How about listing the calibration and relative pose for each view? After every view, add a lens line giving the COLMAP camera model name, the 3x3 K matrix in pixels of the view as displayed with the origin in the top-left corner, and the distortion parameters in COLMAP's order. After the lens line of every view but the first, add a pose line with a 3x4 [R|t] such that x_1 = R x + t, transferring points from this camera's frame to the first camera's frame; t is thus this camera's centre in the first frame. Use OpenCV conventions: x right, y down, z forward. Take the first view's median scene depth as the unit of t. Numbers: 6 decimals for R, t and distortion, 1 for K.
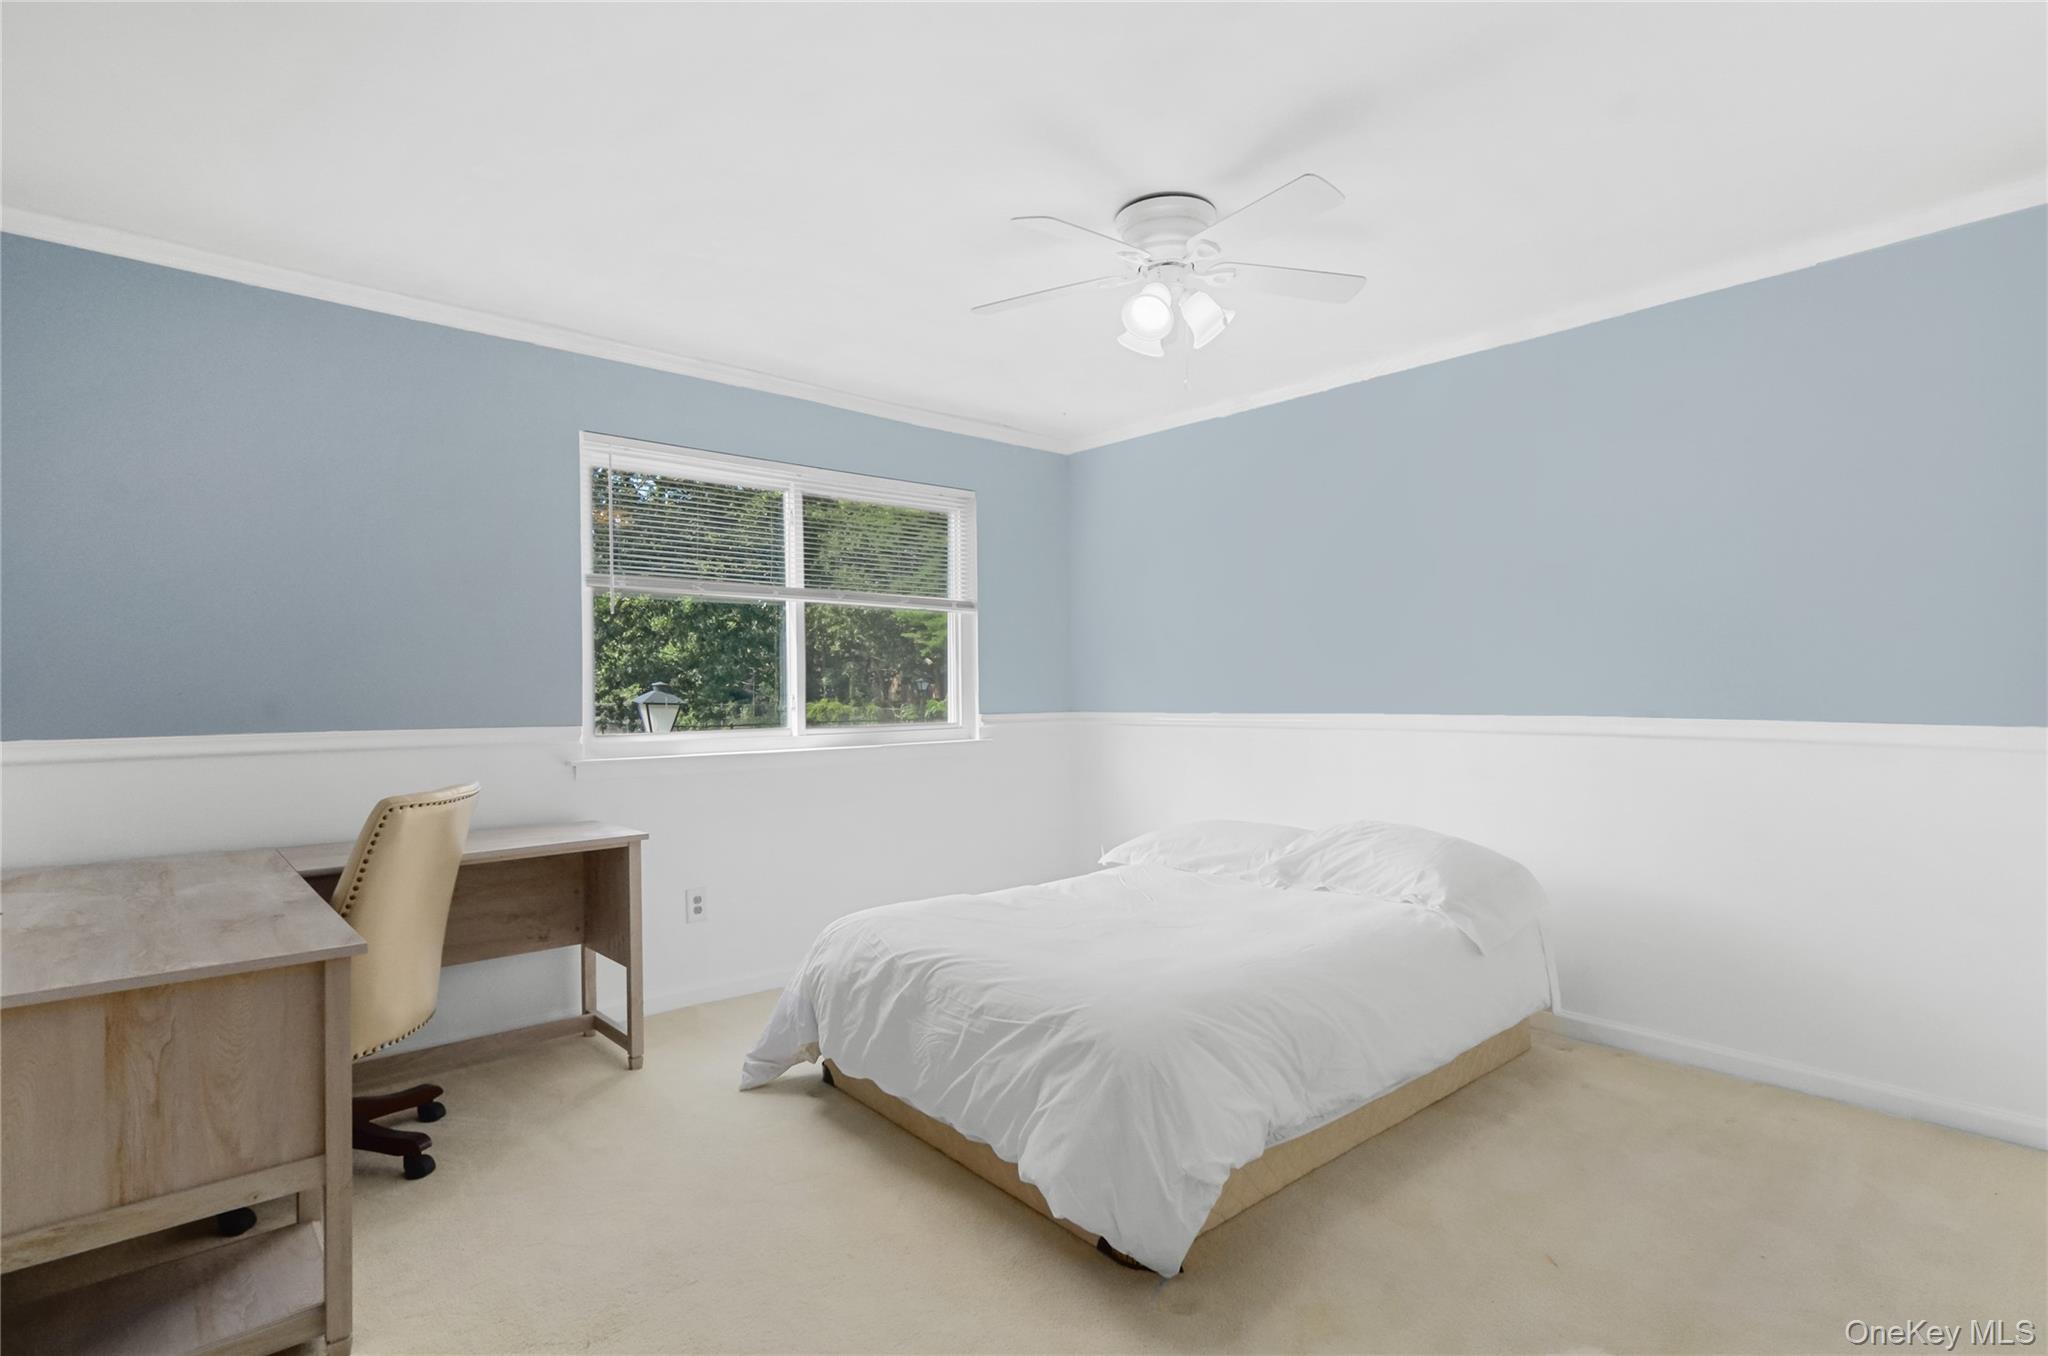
lens RADIAL K [[1014.2, 0, 1031.7], [0, 1014.2, 698.6], [0, 0, 1]] dist [0.003680, 0.000519]
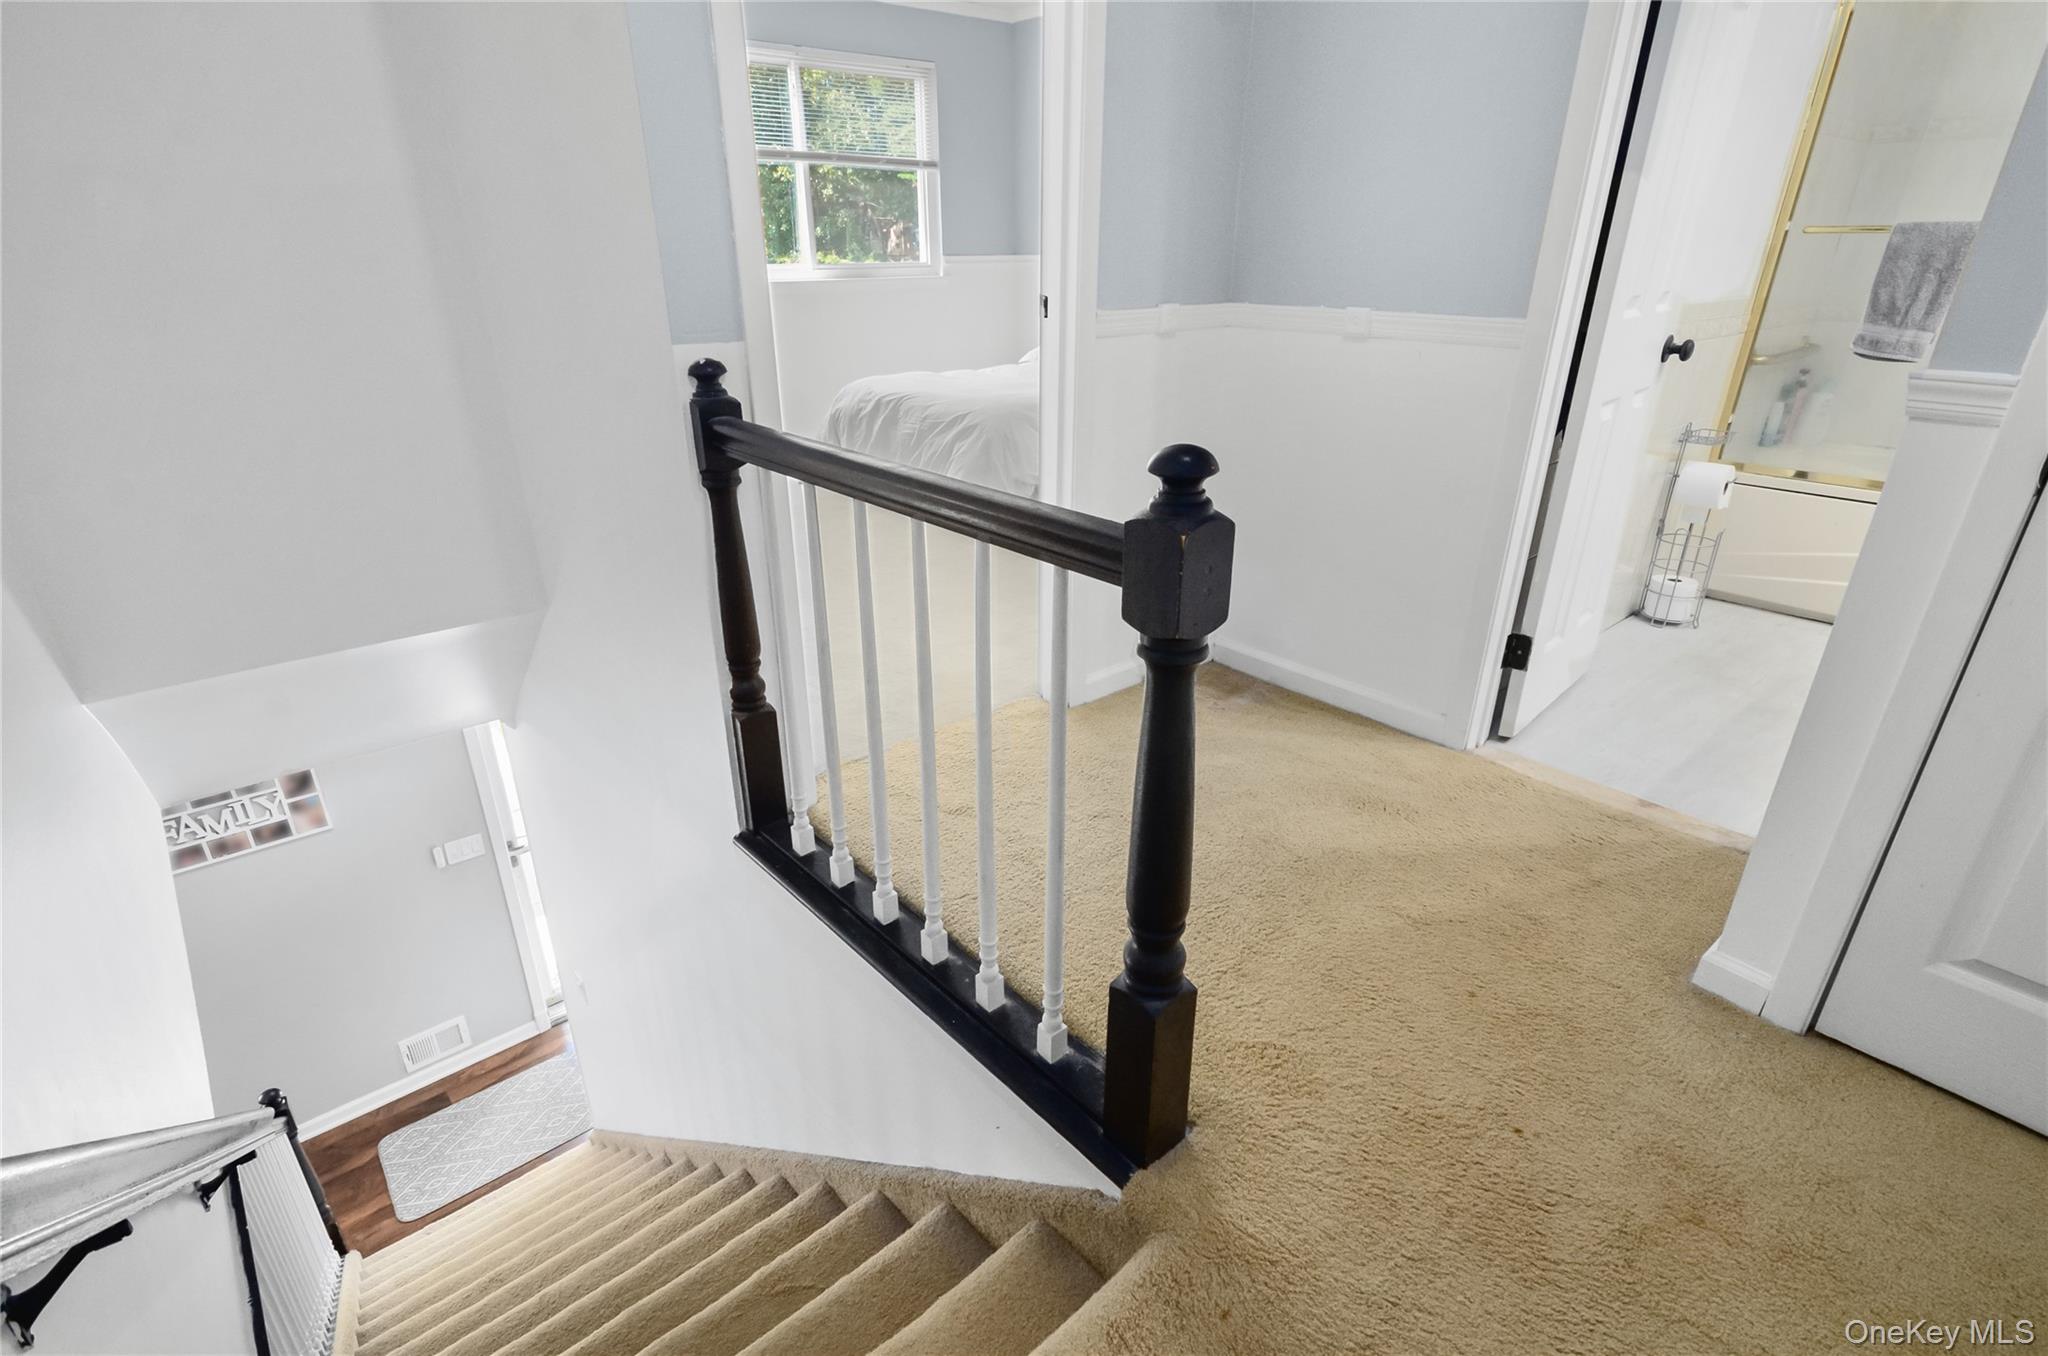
lens RADIAL K [[1014.2, 0, 1031.7], [0, 1014.2, 698.6], [0, 0, 1]] dist [0.003680, 0.000519]
pose [[0.999893, 0.011932, -0.008412, 0.083961], [-0.007561, 0.916175, 0.400707, 0.013092], [0.012488, -0.400601, 0.916168, -0.468056]]
